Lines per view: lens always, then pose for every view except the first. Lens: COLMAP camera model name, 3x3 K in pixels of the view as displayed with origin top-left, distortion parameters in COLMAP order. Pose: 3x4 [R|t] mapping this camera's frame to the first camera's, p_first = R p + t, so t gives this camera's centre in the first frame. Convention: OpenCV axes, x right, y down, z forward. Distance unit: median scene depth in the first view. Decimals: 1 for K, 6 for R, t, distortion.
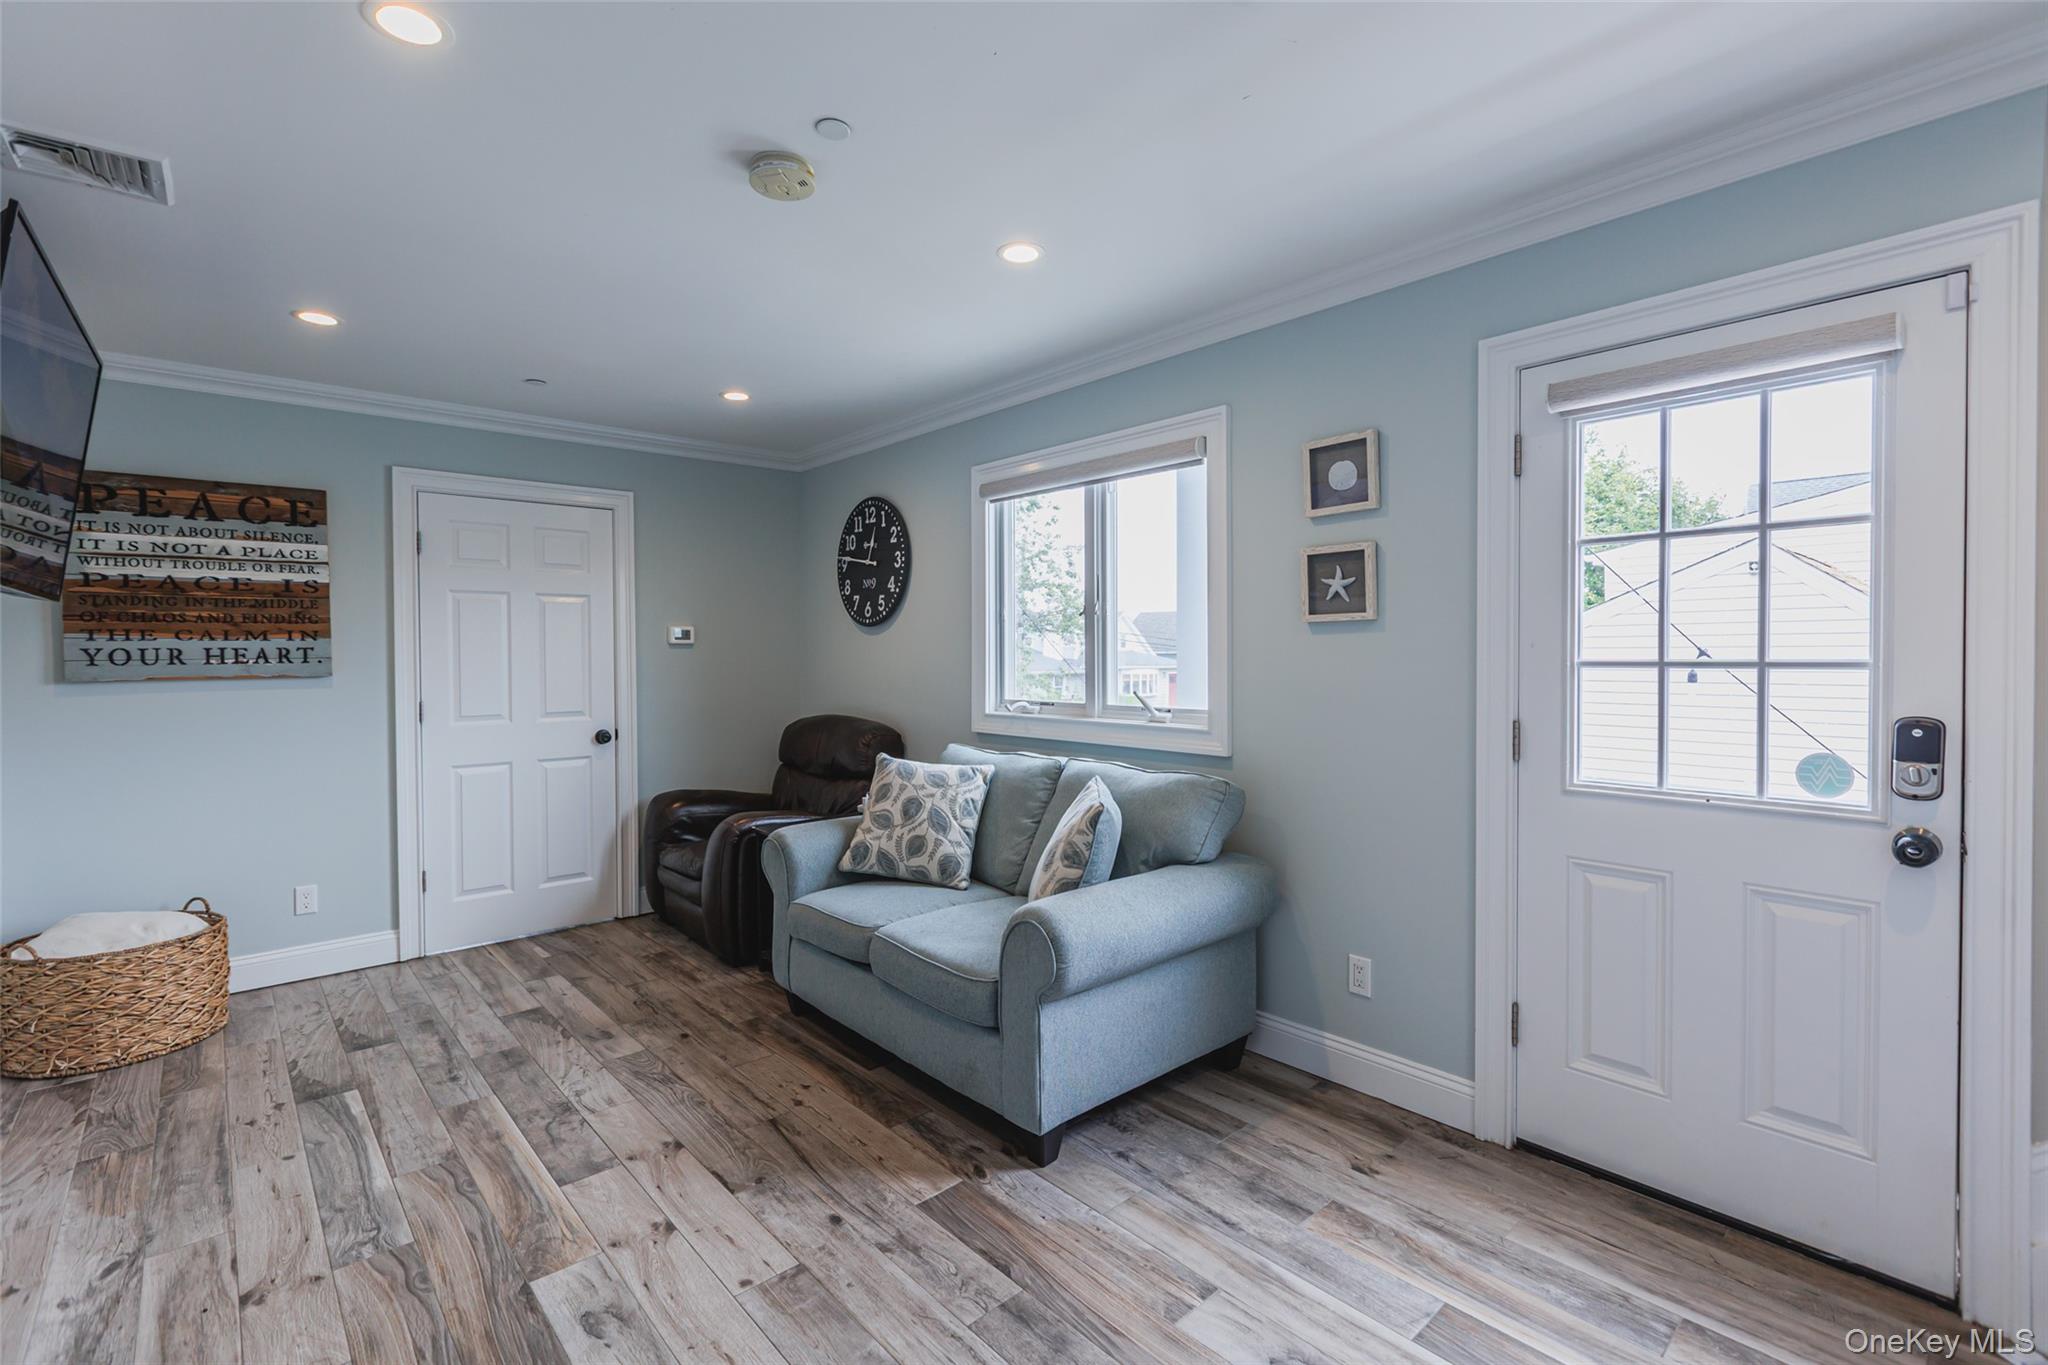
lens RADIAL K [[920.6, 0, 1025.4], [0, 920.6, 668.3], [0, 0, 1]] dist [0.000061, -0.000176]
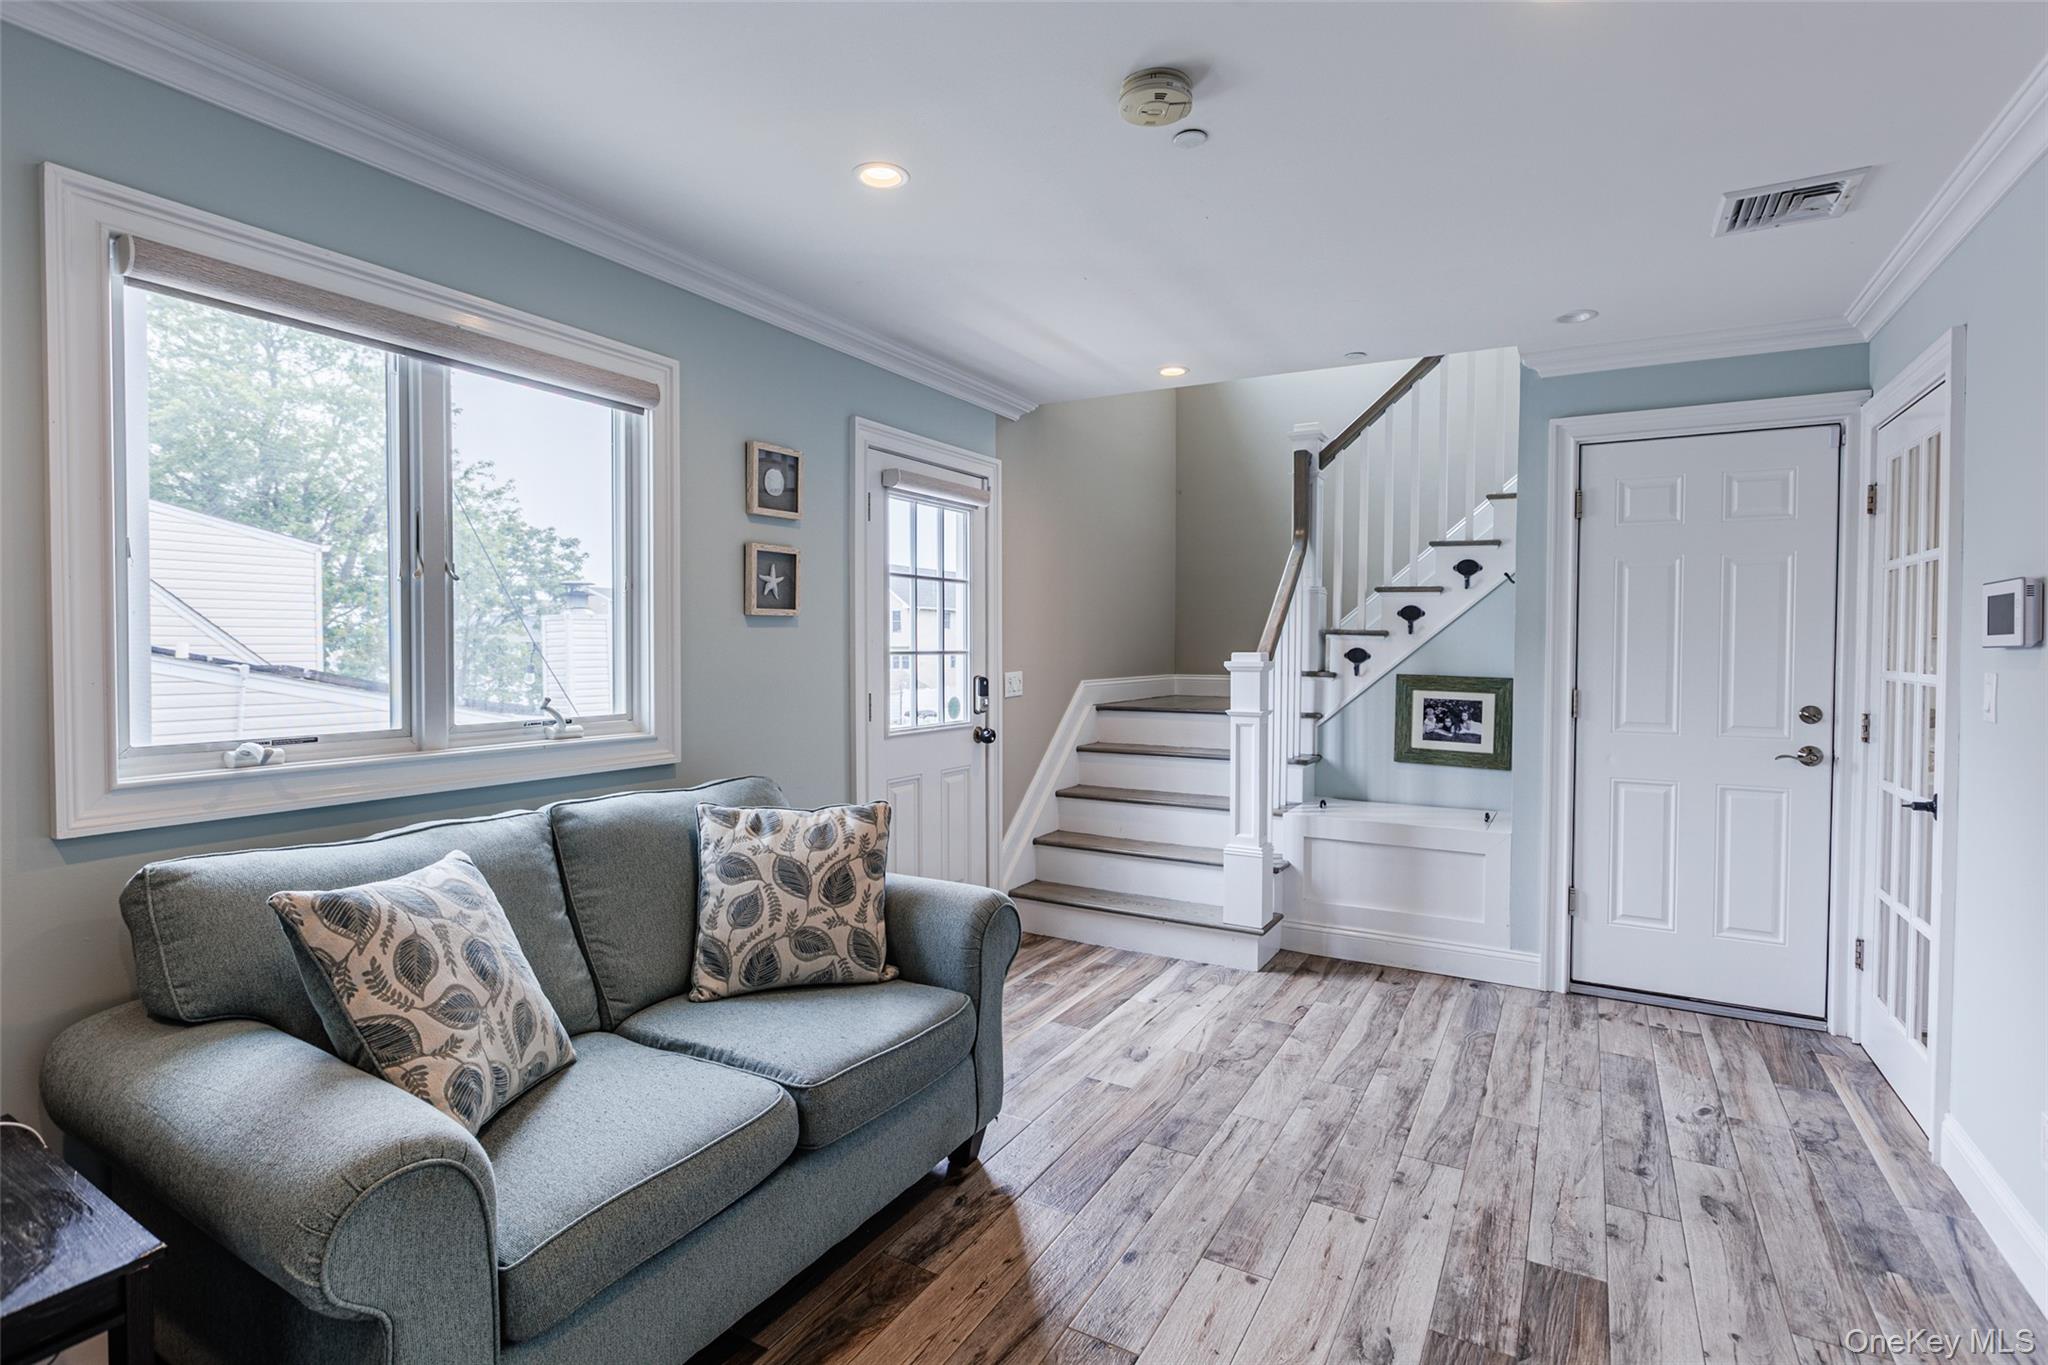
lens RADIAL K [[981.5, 0, 1025.9], [0, 981.5, 661.6], [0, 0, 1]] dist [-0.001112, 0.000064]
pose [[-0.317687, -0.009987, 0.948143, -1.093896], [0.015160, 0.999763, 0.015610, -0.013244], [-0.948075, 0.019333, -0.317460, 1.393144]]
